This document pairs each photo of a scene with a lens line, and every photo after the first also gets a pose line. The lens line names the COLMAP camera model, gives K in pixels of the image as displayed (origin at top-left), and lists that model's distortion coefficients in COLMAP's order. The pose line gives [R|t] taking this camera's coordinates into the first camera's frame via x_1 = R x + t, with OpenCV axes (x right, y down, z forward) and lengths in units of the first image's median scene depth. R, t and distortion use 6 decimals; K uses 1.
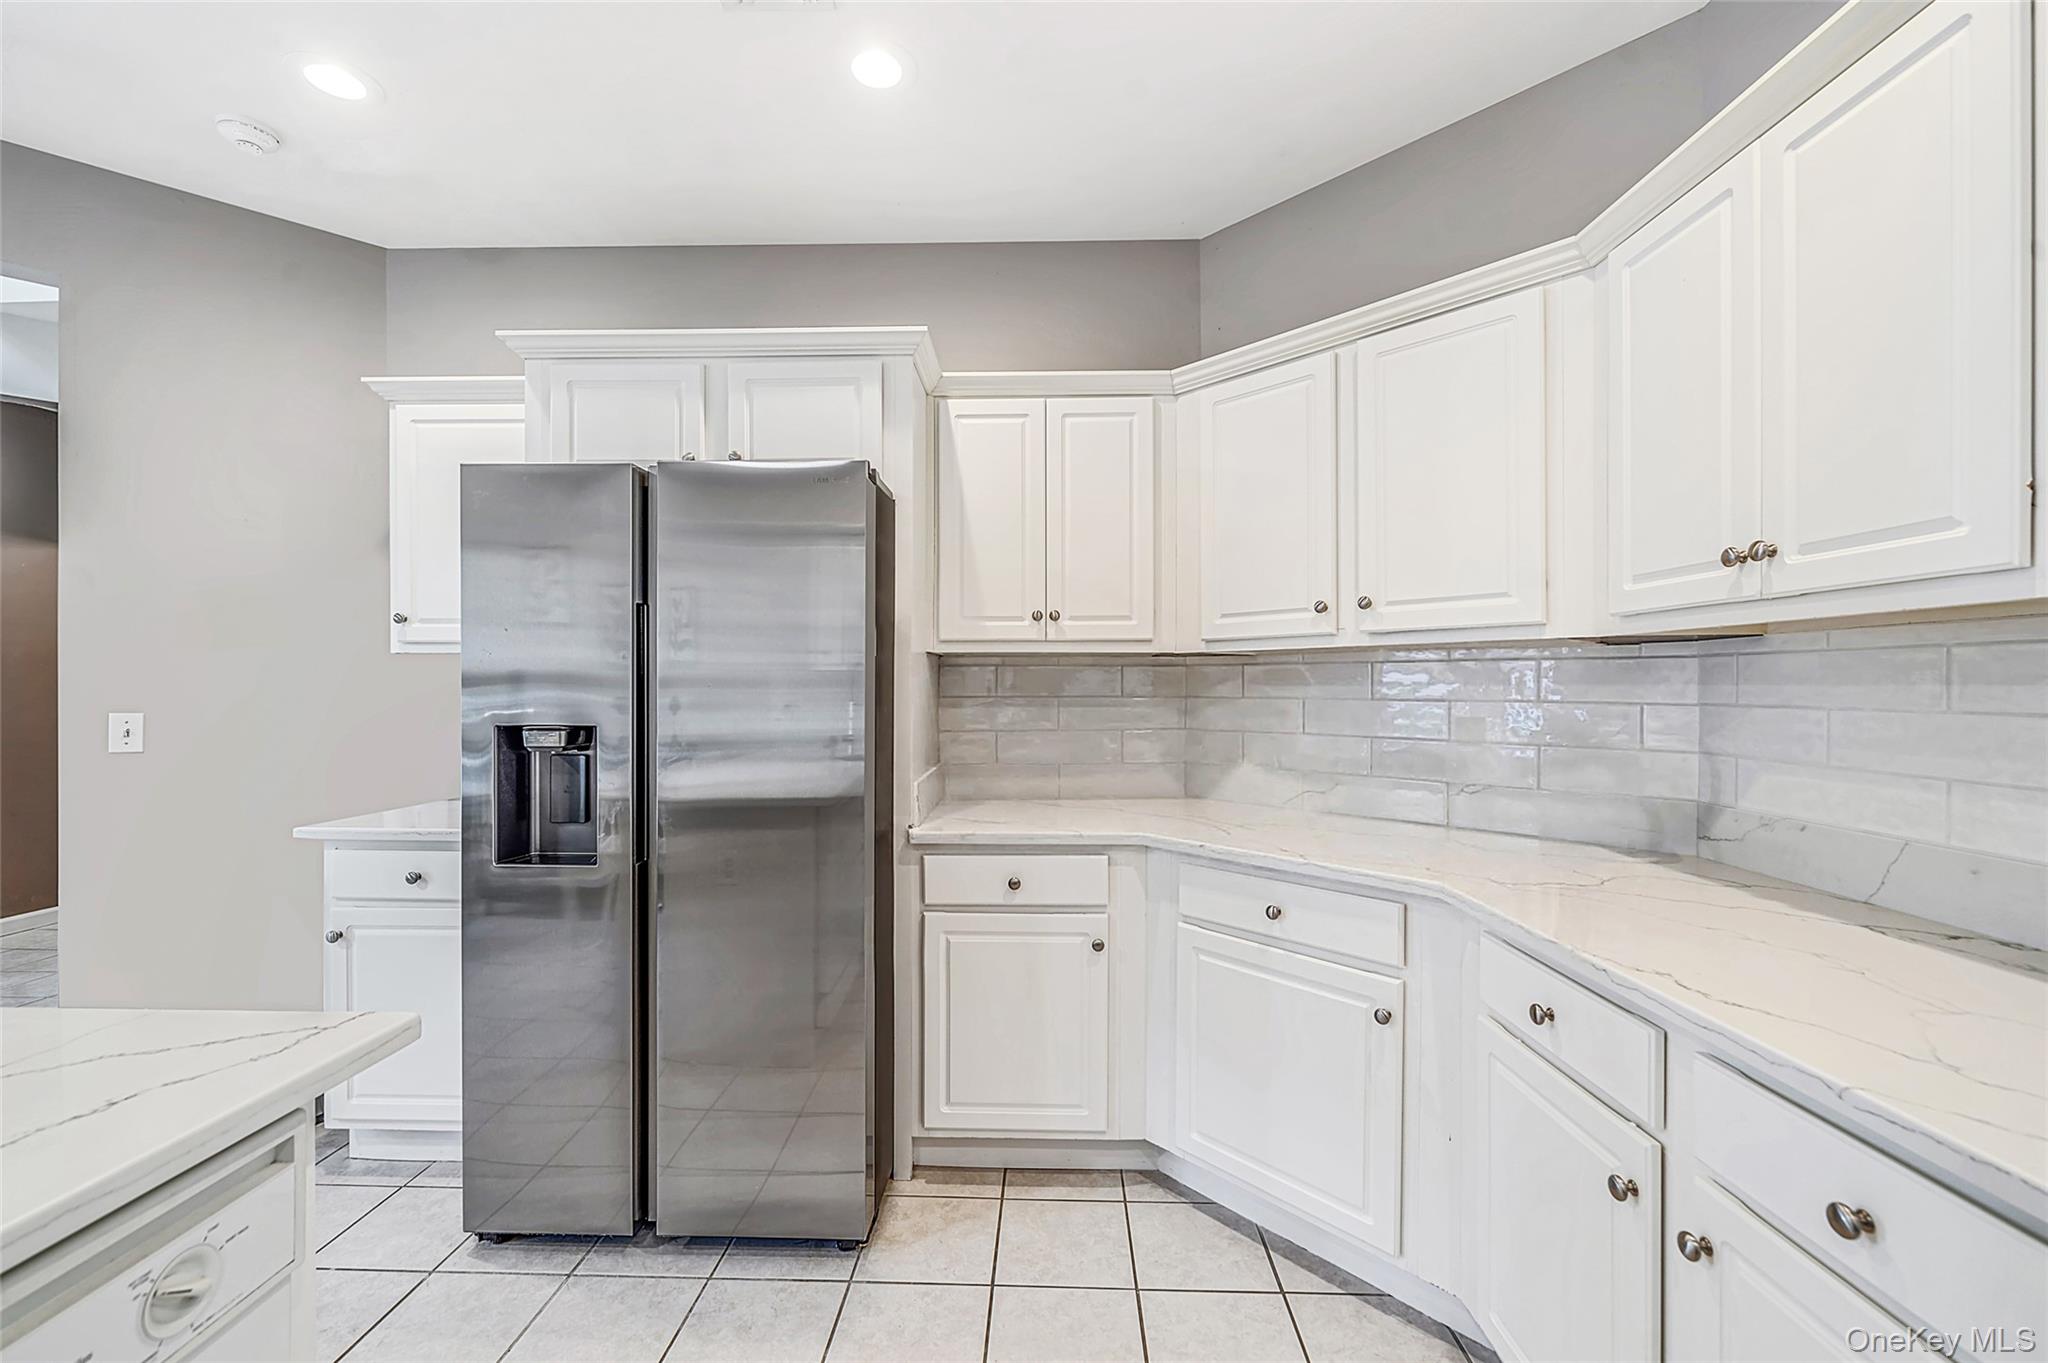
lens RADIAL K [[856.8, 0, 1027.8], [0, 856.8, 688.4], [0, 0, 1]] dist [-0.000317, -0.000107]
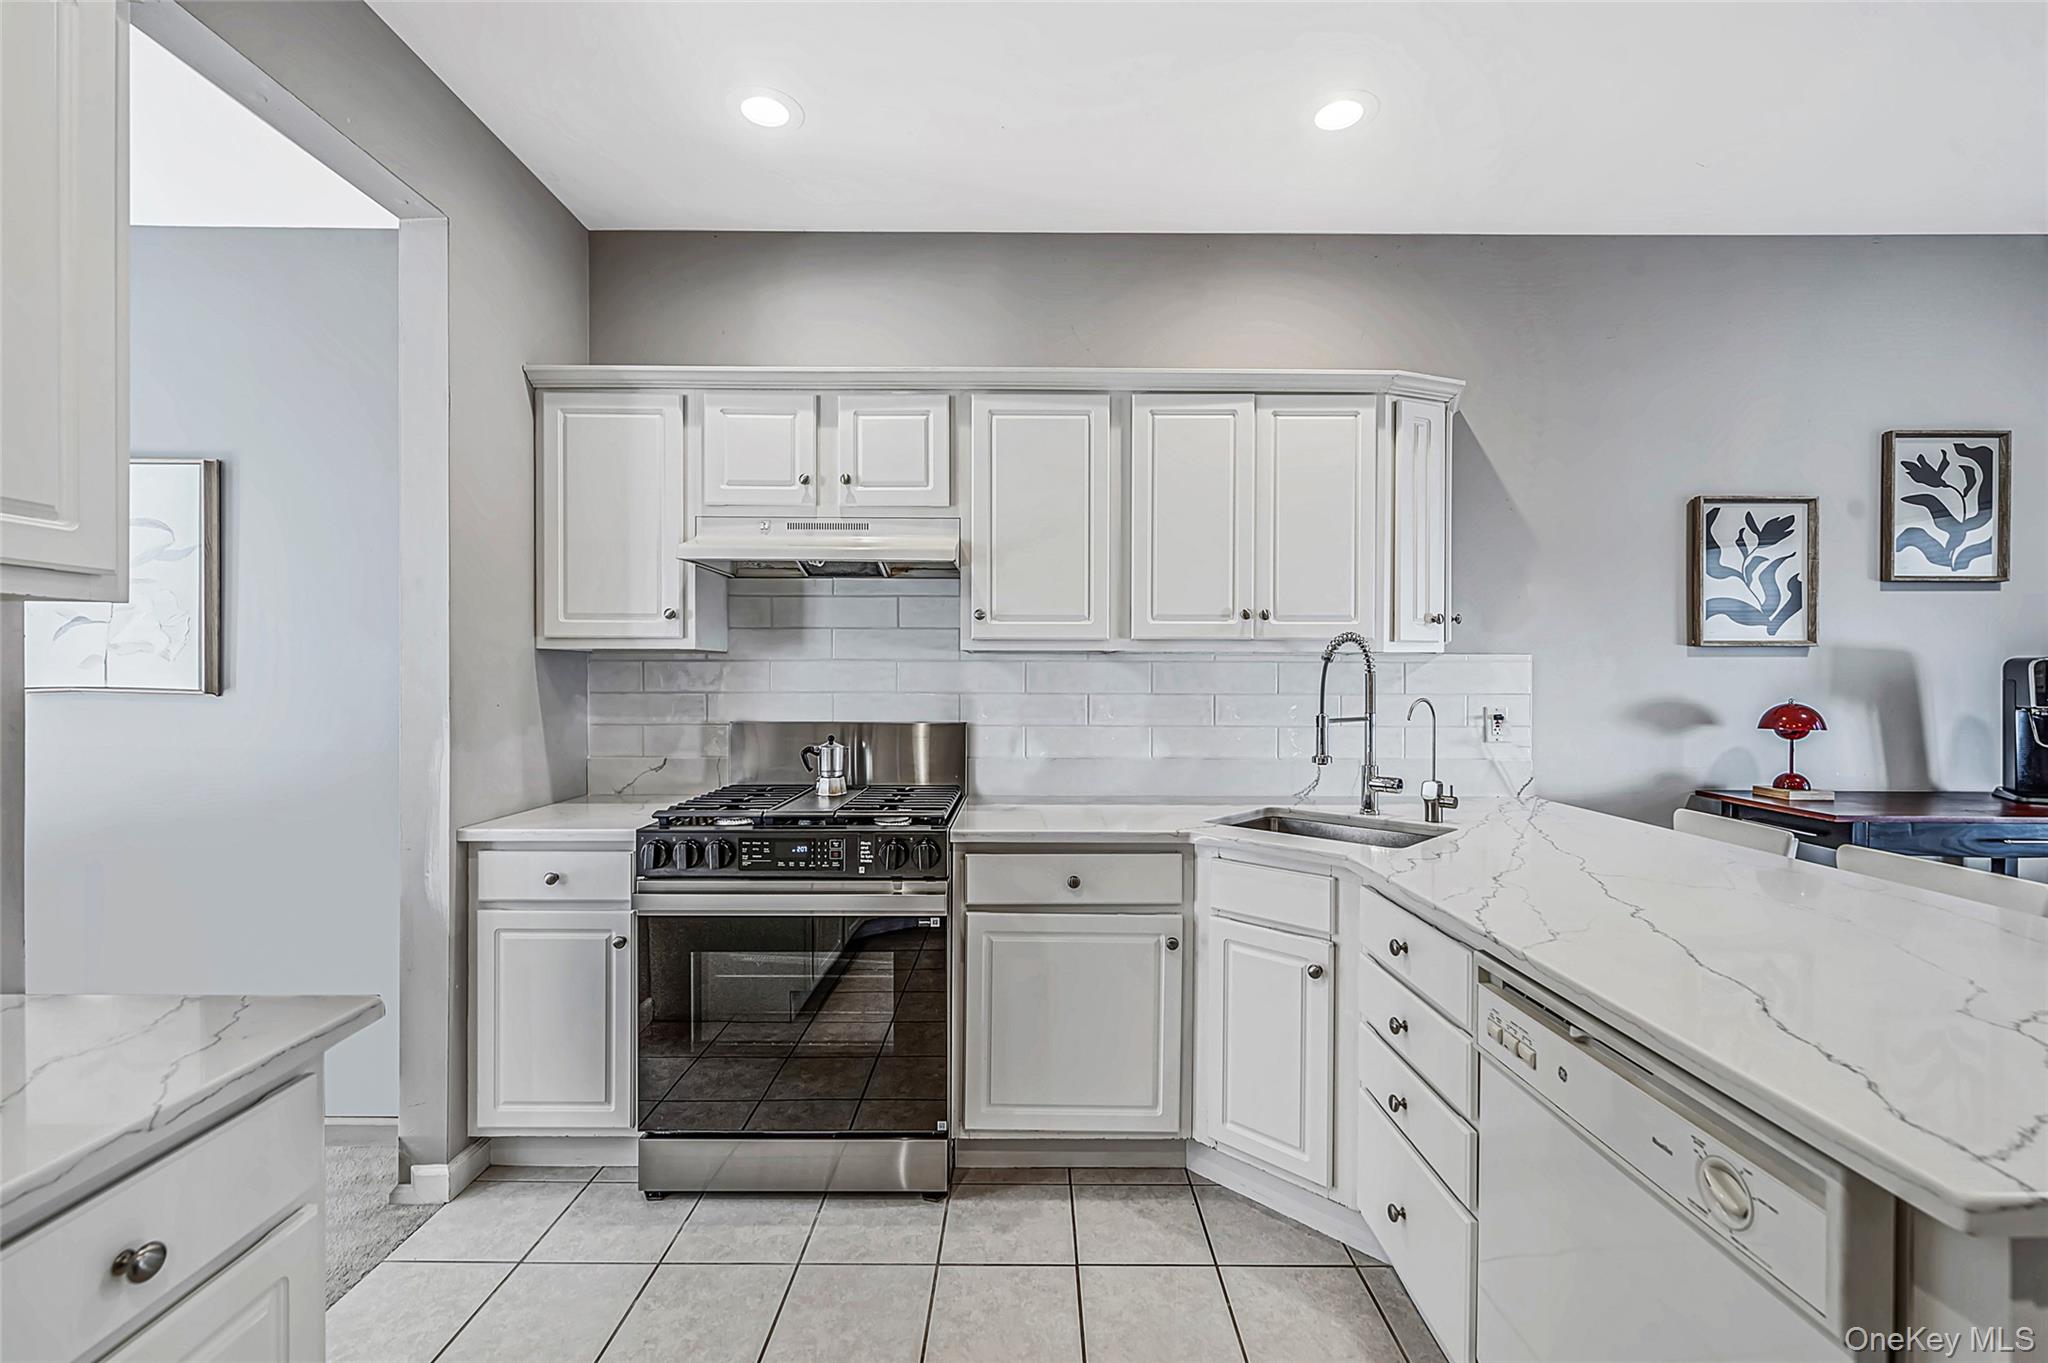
lens RADIAL K [[866.4, 0, 1024.0], [0, 866.4, 681.5], [0, 0, 1]] dist [-0.000467, -0.000002]
pose [[-0.999706, -0.001751, -0.024167, 0.008639], [-0.001976, 0.999955, 0.009295, -0.007217], [0.024150, 0.009340, -0.999665, 0.836430]]
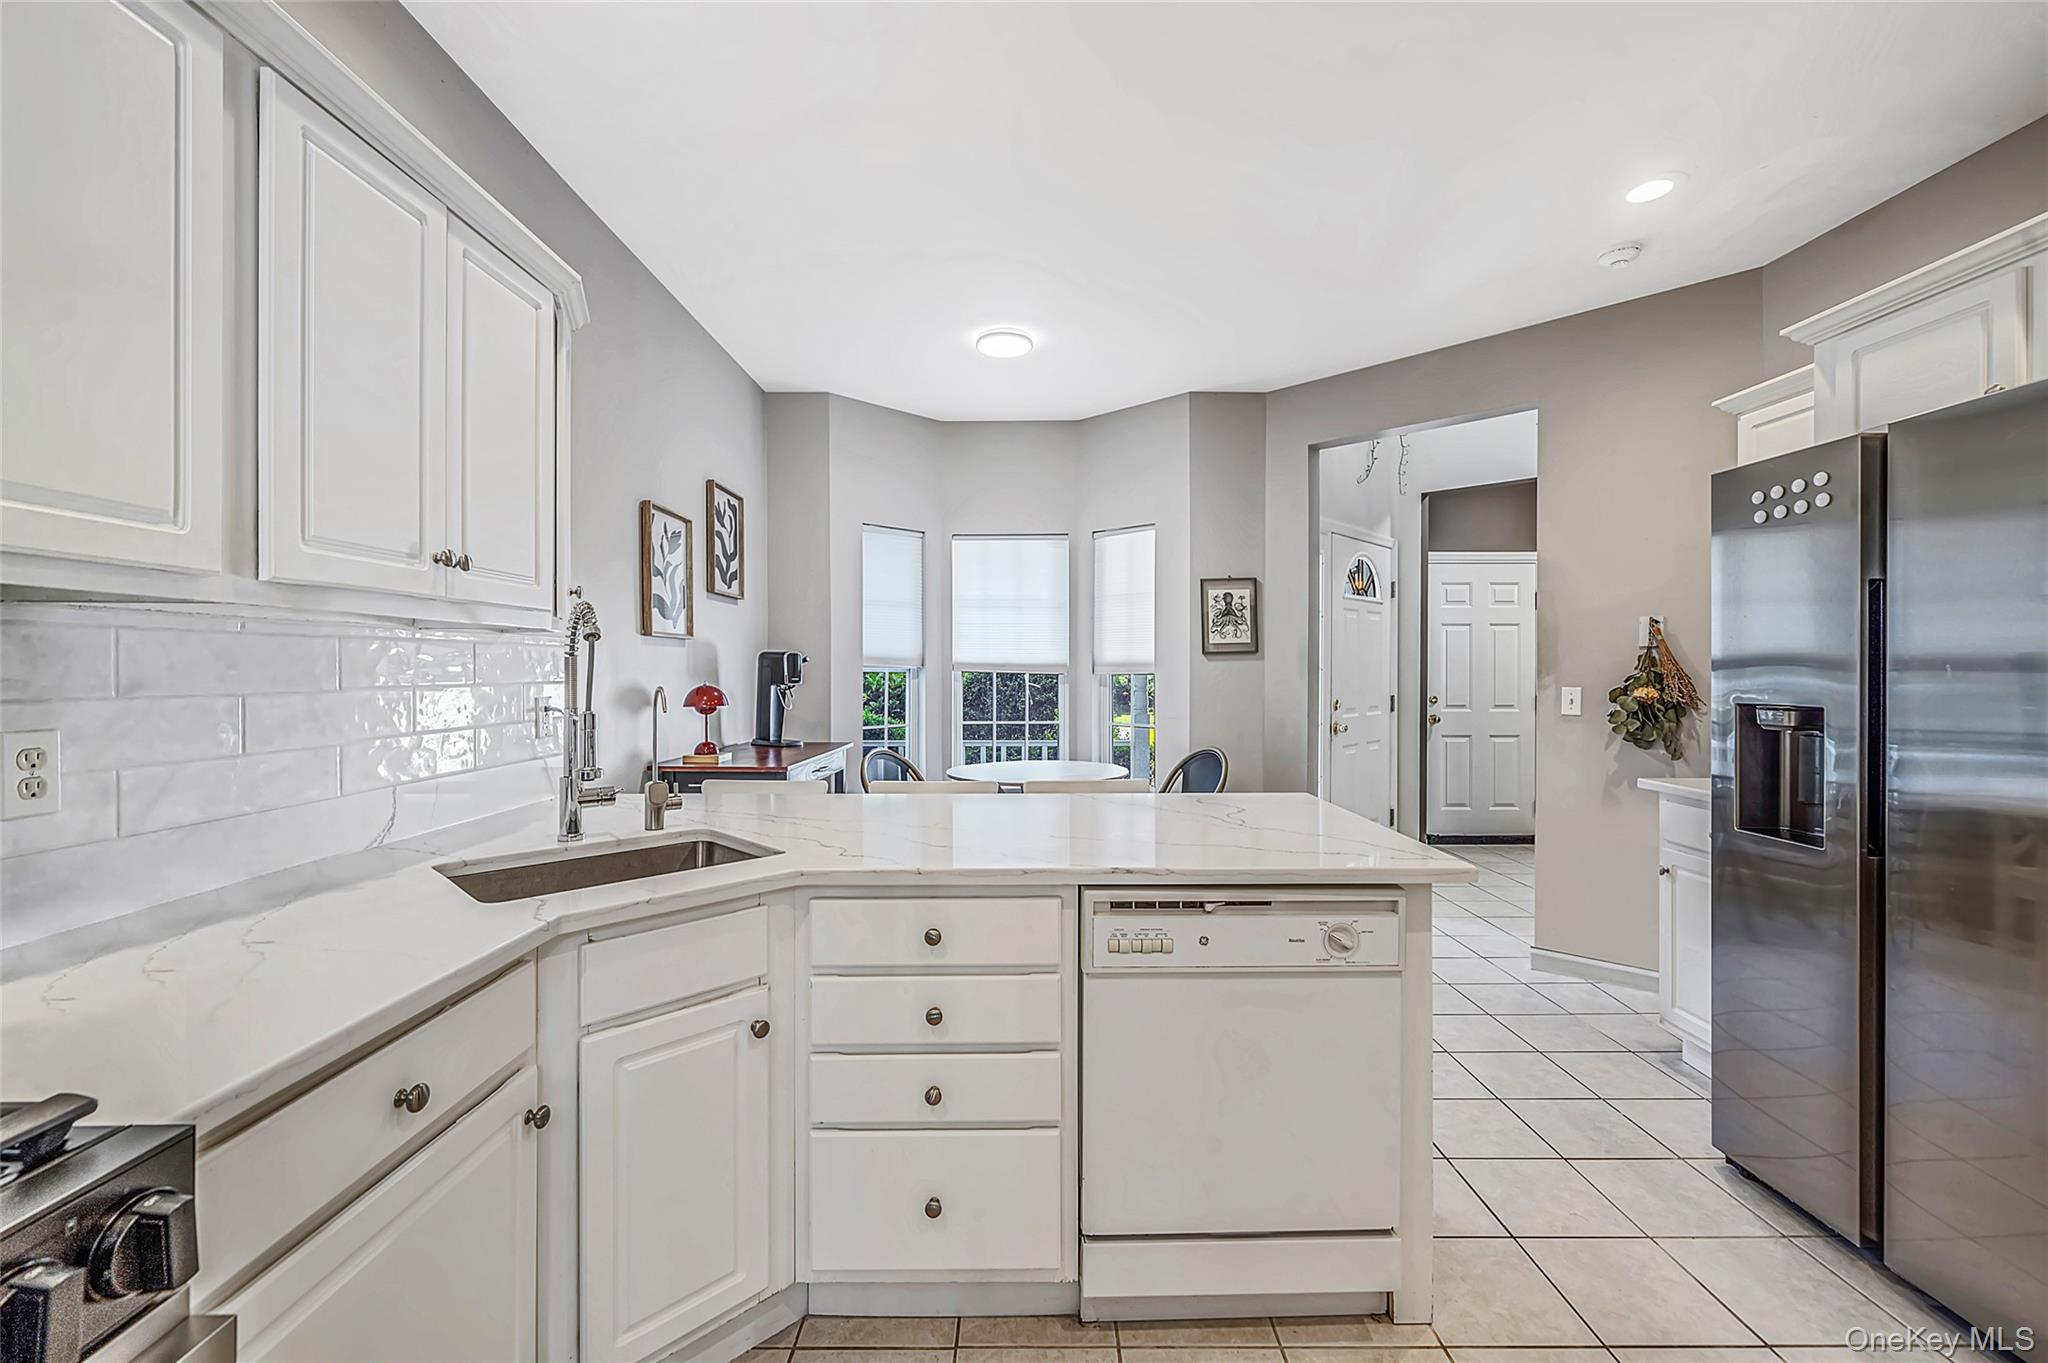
lens RADIAL K [[851.0, 0, 1024.2], [0, 851.0, 667.8], [0, 0, 1]] dist [0.000002, 0.000231]
pose [[0.027477, -0.001008, -0.999622, 0.453165], [-0.005177, 0.999986, -0.001151, 0.003209], [0.999609, 0.005207, 0.027471, 0.046536]]
